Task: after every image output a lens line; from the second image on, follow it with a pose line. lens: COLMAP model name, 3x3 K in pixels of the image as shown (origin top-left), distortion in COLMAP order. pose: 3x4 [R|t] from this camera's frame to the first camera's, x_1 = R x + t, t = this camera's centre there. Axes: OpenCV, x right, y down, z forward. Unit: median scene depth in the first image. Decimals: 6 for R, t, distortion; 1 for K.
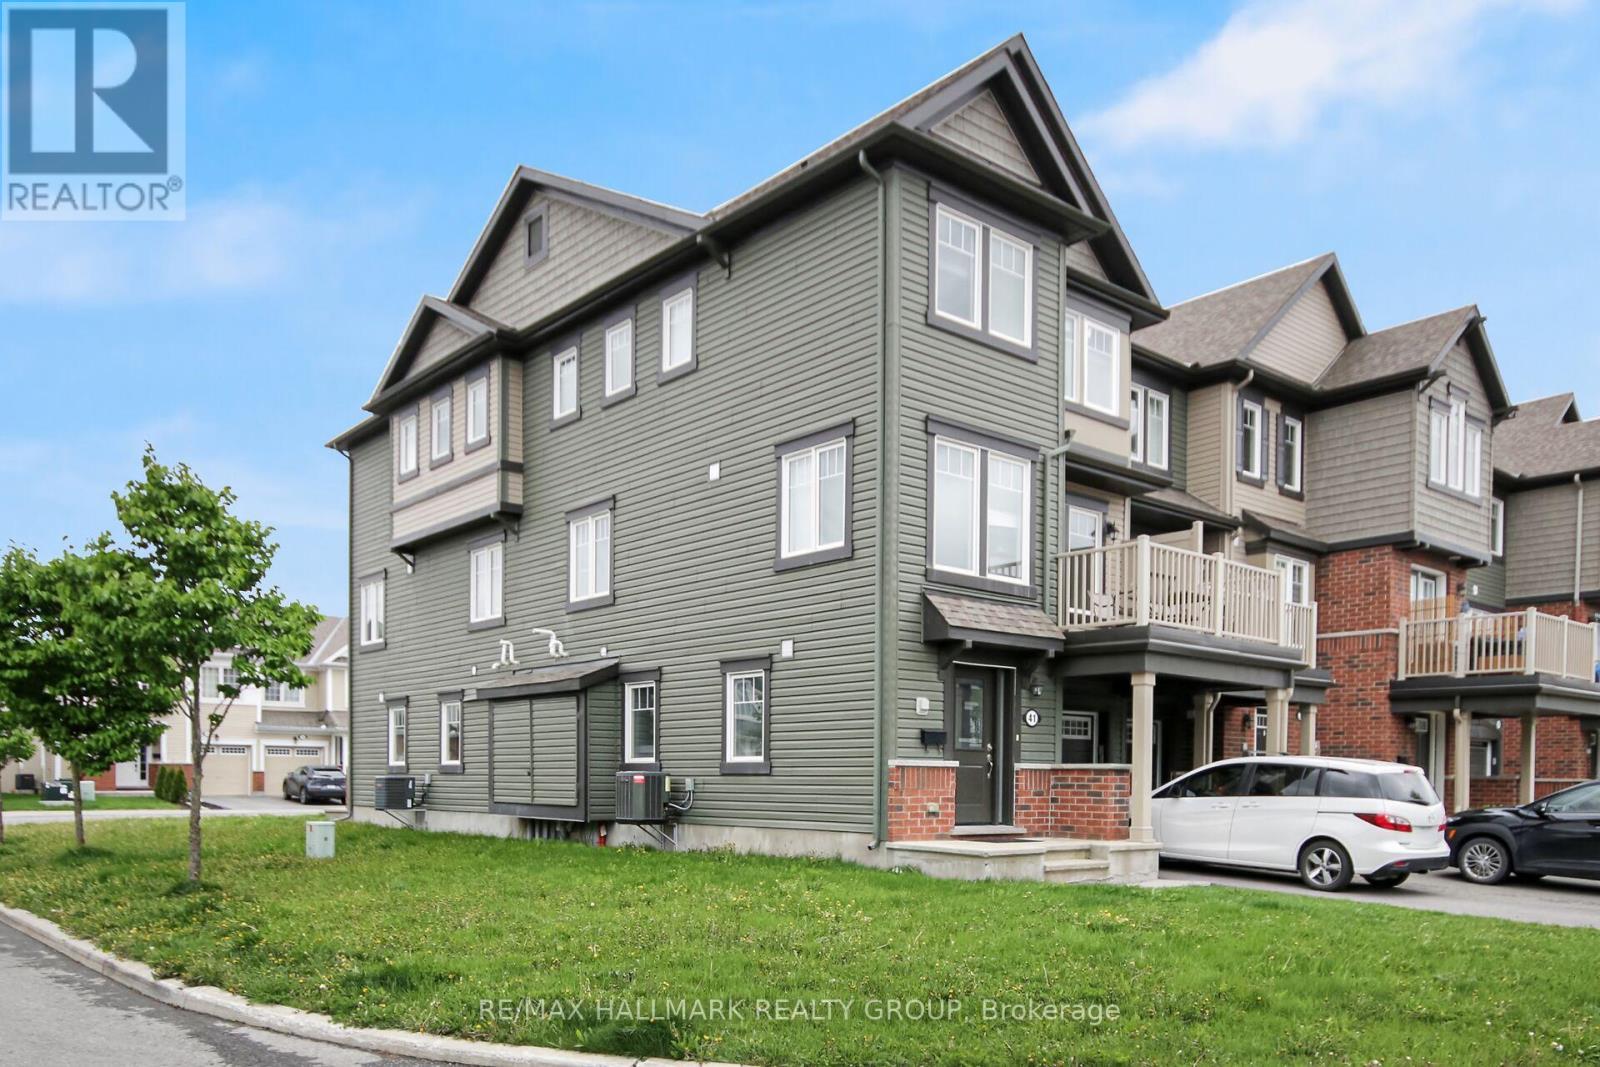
lens RADIAL K [[1264.8, 0, 914.9], [0, 1264.8, 533.8], [0, 0, 1]] dist [0.004500, -0.001953]
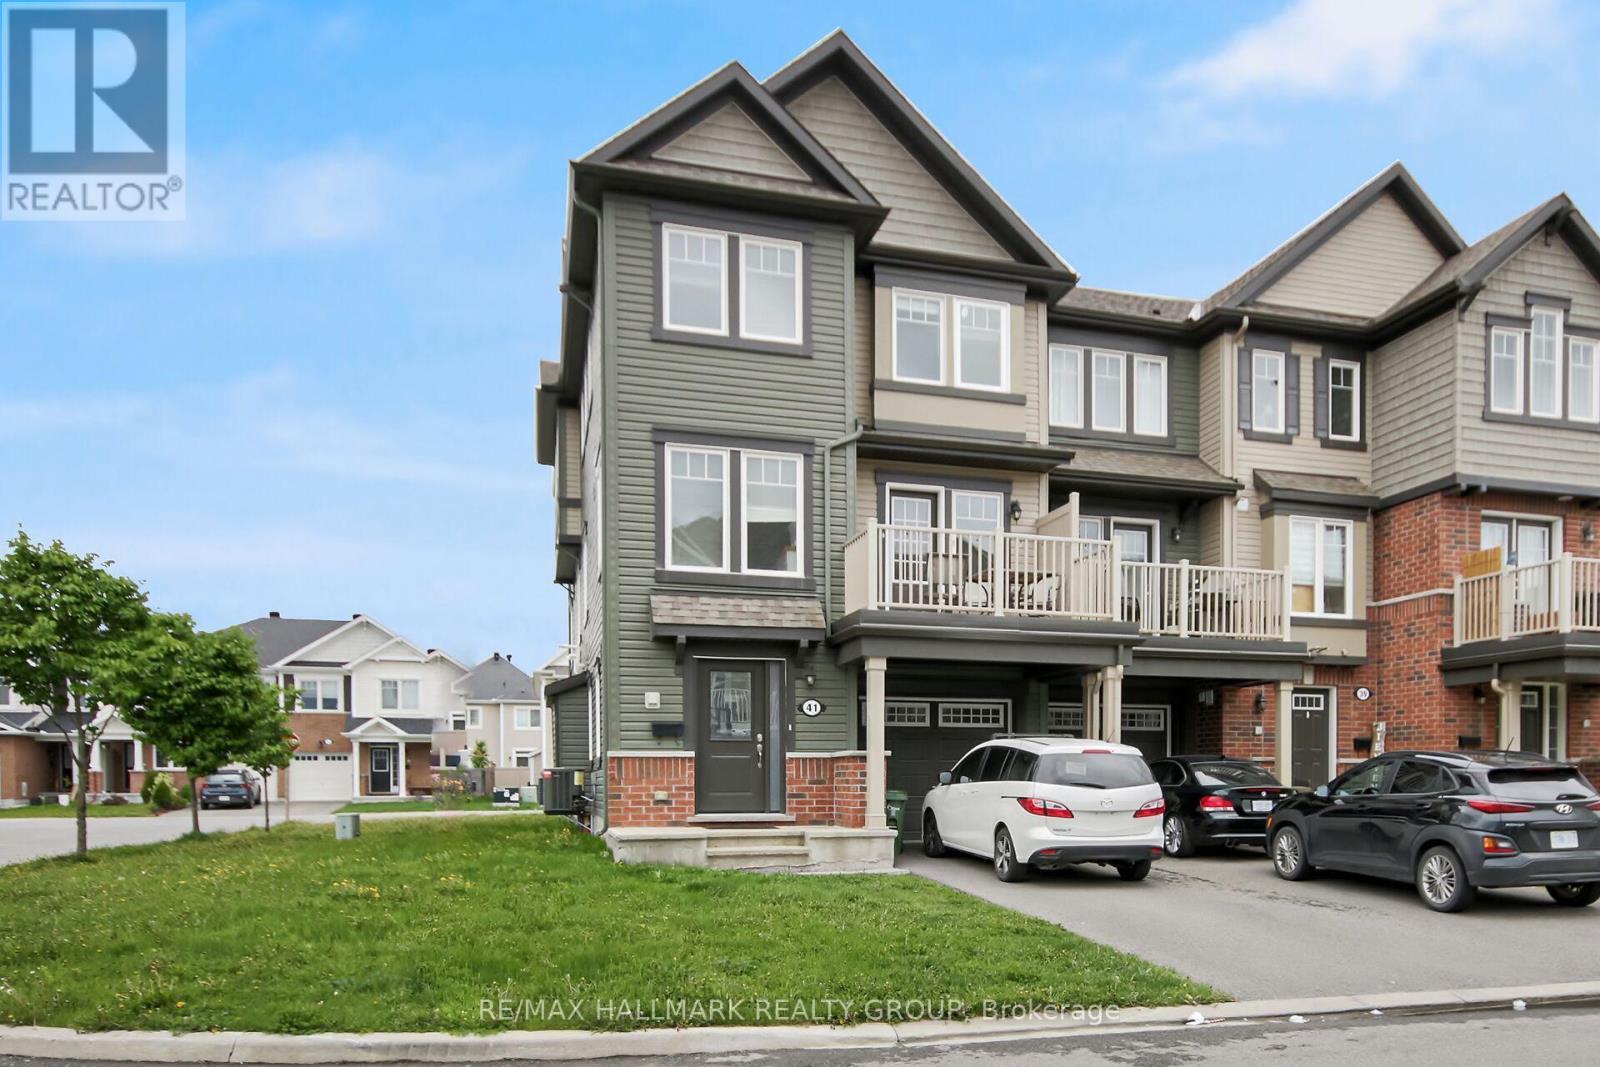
lens RADIAL K [[1264.8, 0, 914.9], [0, 1264.8, 533.8], [0, 0, 1]] dist [0.004500, -0.001953]
pose [[0.918689, -0.088495, -0.384940, 0.516706], [0.087980, 0.995941, -0.018988, 0.030267], [0.385058, -0.016423, 0.922746, 0.089706]]
